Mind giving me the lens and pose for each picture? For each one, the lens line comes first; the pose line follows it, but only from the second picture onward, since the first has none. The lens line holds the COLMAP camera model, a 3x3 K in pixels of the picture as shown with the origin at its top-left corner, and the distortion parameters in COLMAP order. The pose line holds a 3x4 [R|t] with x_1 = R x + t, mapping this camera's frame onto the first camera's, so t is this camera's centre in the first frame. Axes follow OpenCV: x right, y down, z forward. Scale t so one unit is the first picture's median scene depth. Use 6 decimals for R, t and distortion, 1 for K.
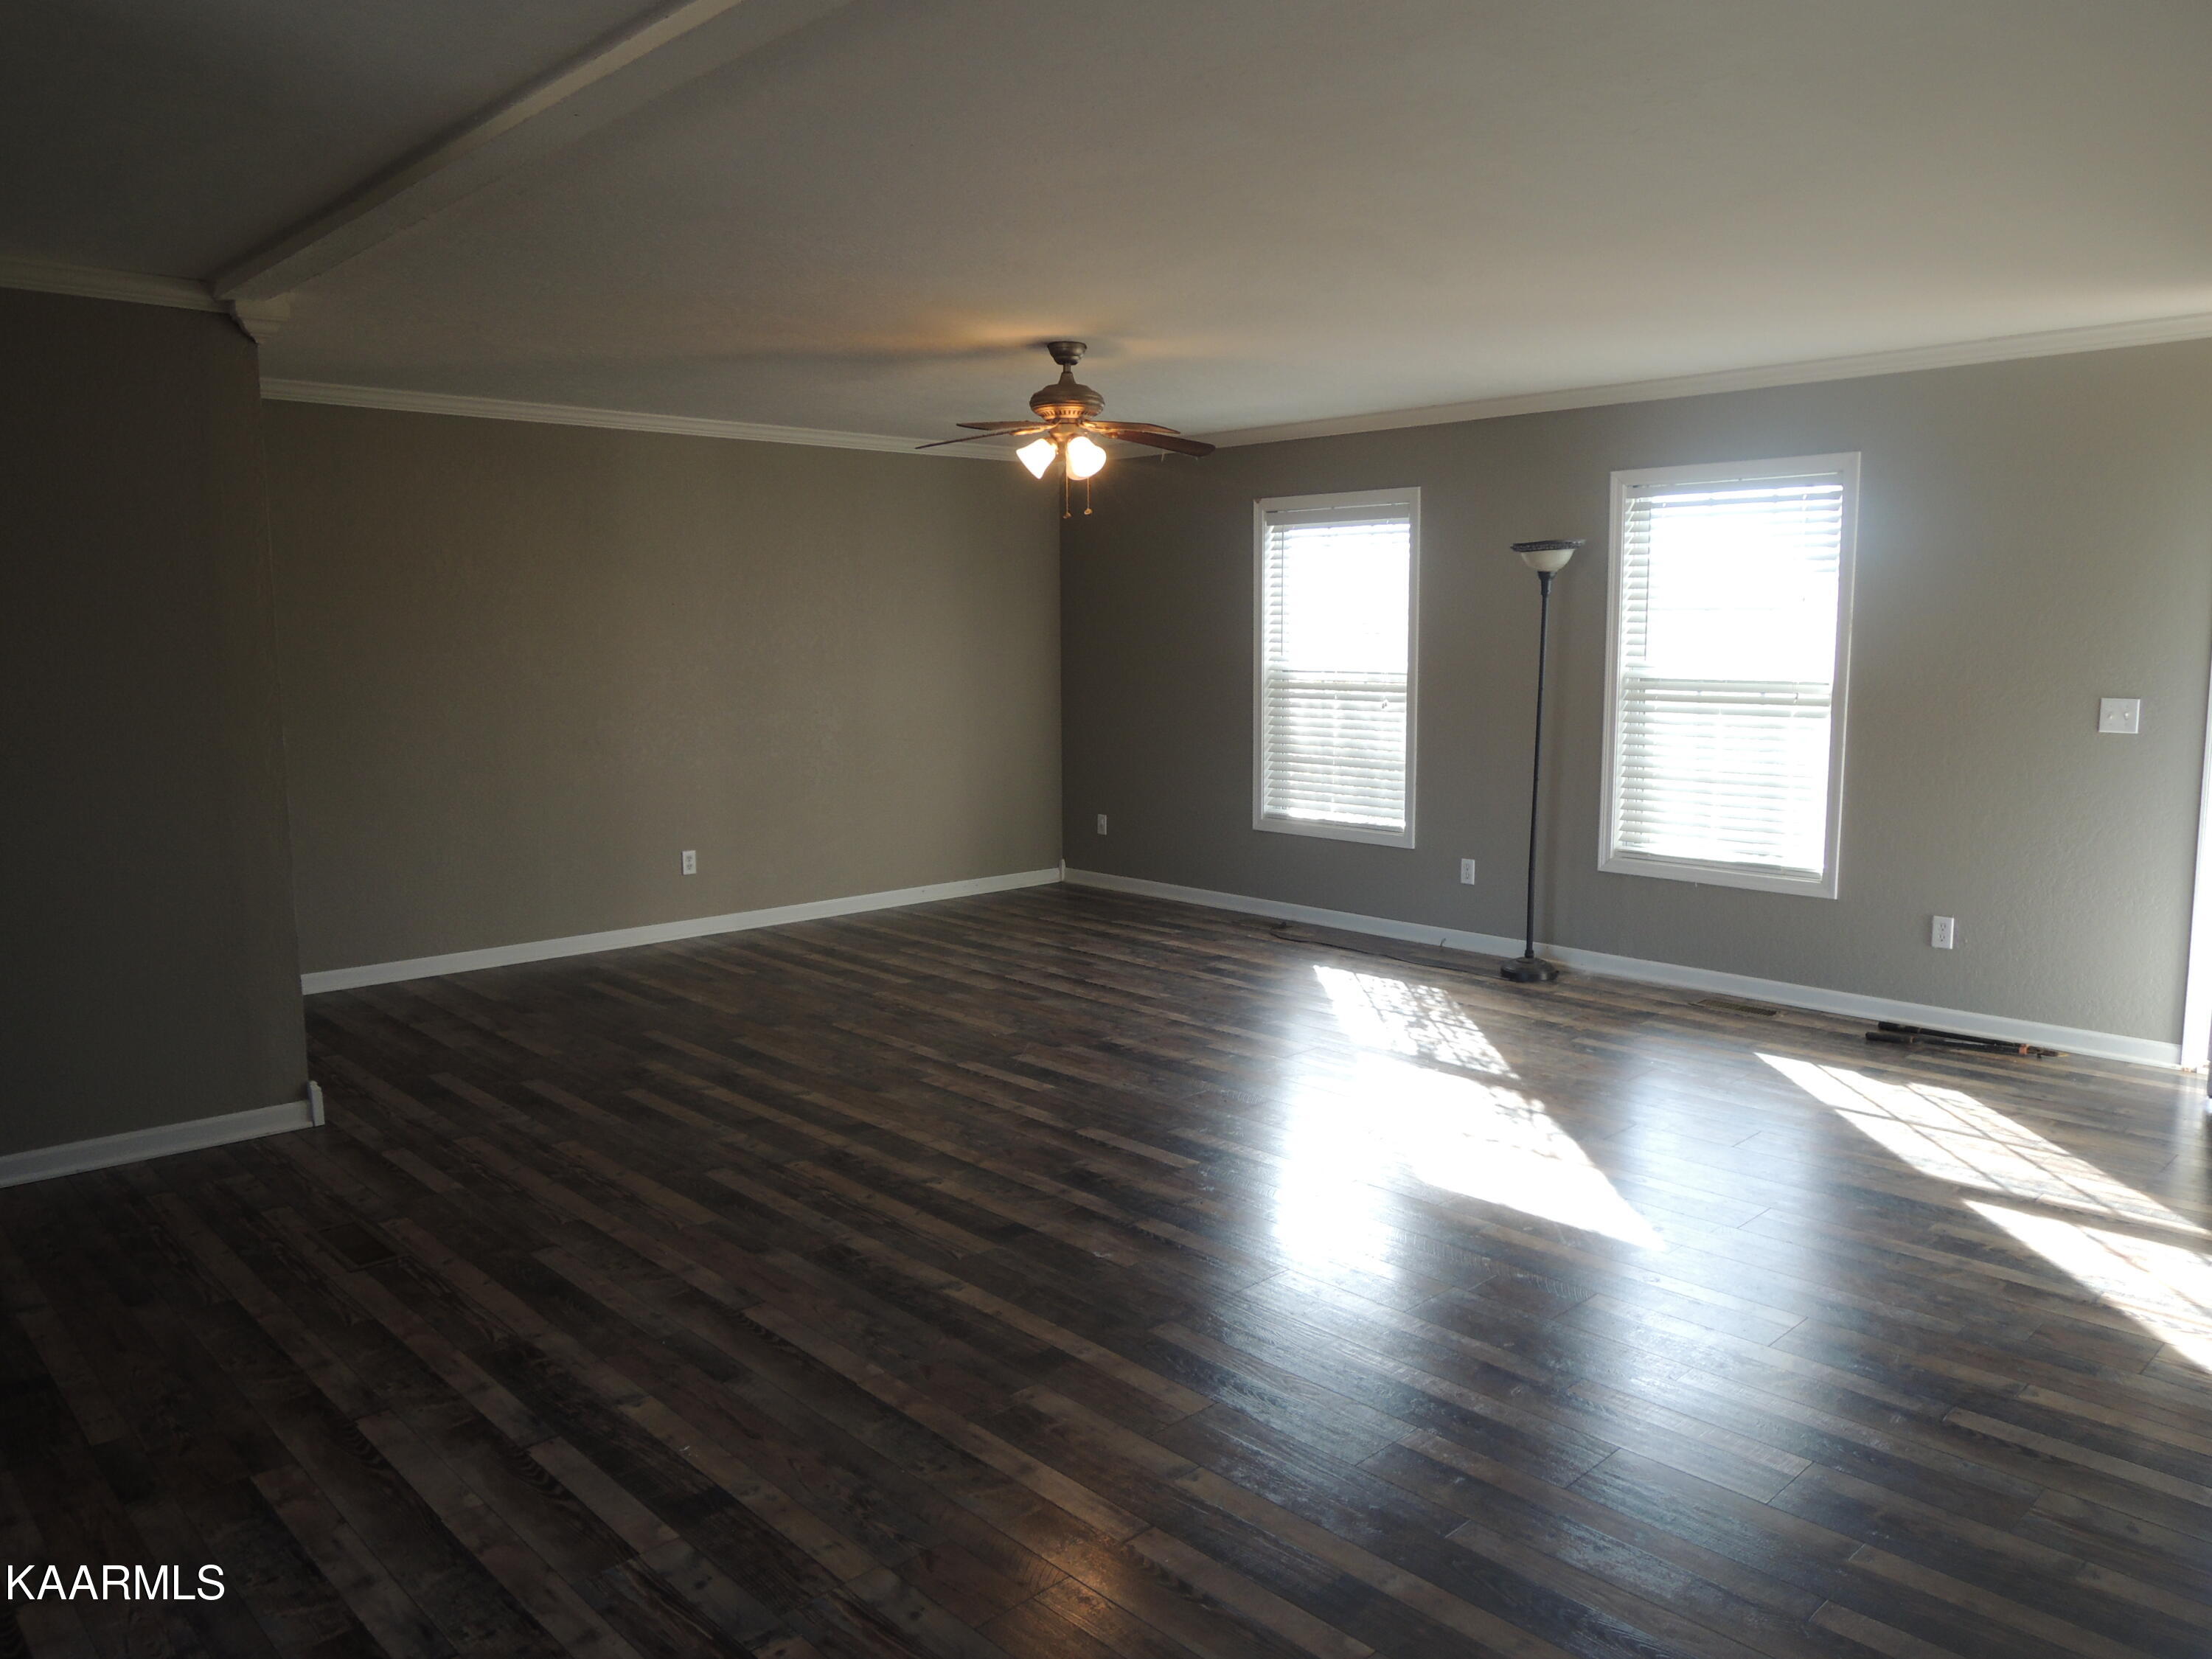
lens RADIAL K [[1582.0, 0, 1116.9], [0, 1582.0, 828.3], [0, 0, 1]] dist [-0.021739, -0.005040]
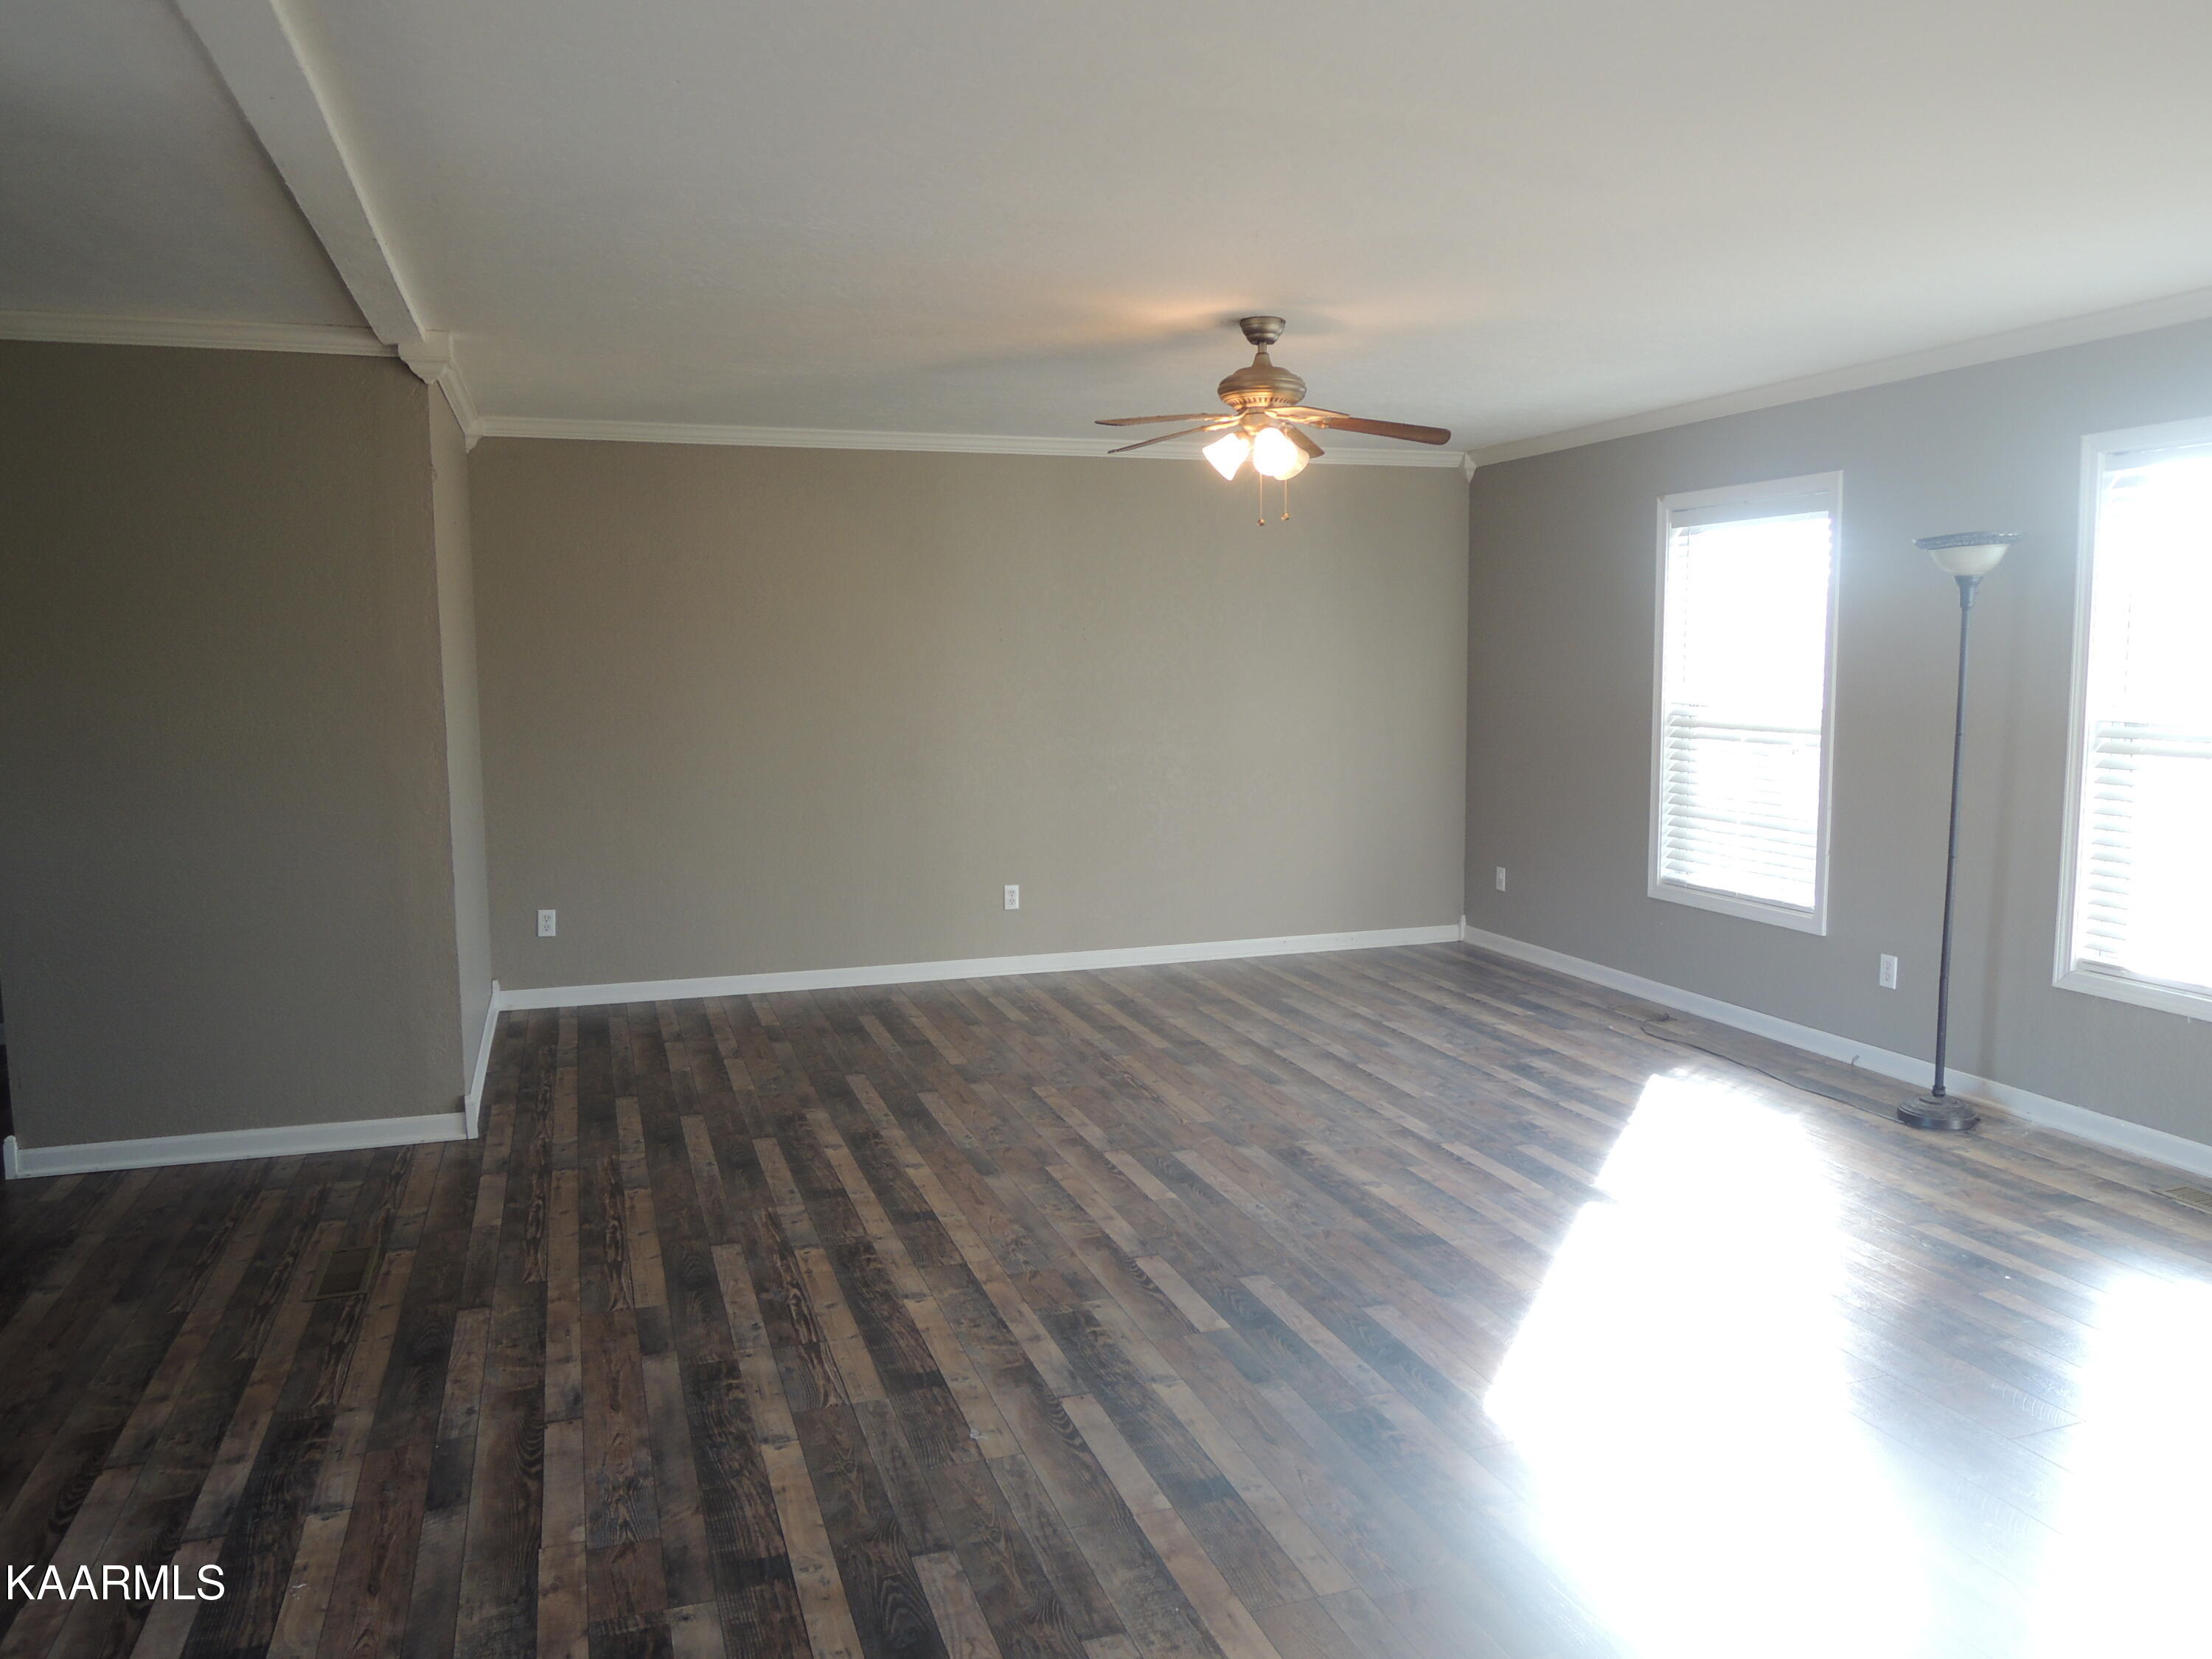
lens RADIAL K [[1582.0, 0, 1110.6], [0, 1582.0, 826.3], [0, 0, 1]] dist [-0.021739, -0.005040]
pose [[0.907757, 0.042050, -0.417383, 0.262007], [-0.048989, 0.998782, -0.005921, -0.026339], [0.416625, 0.025822, 0.908711, 0.205589]]
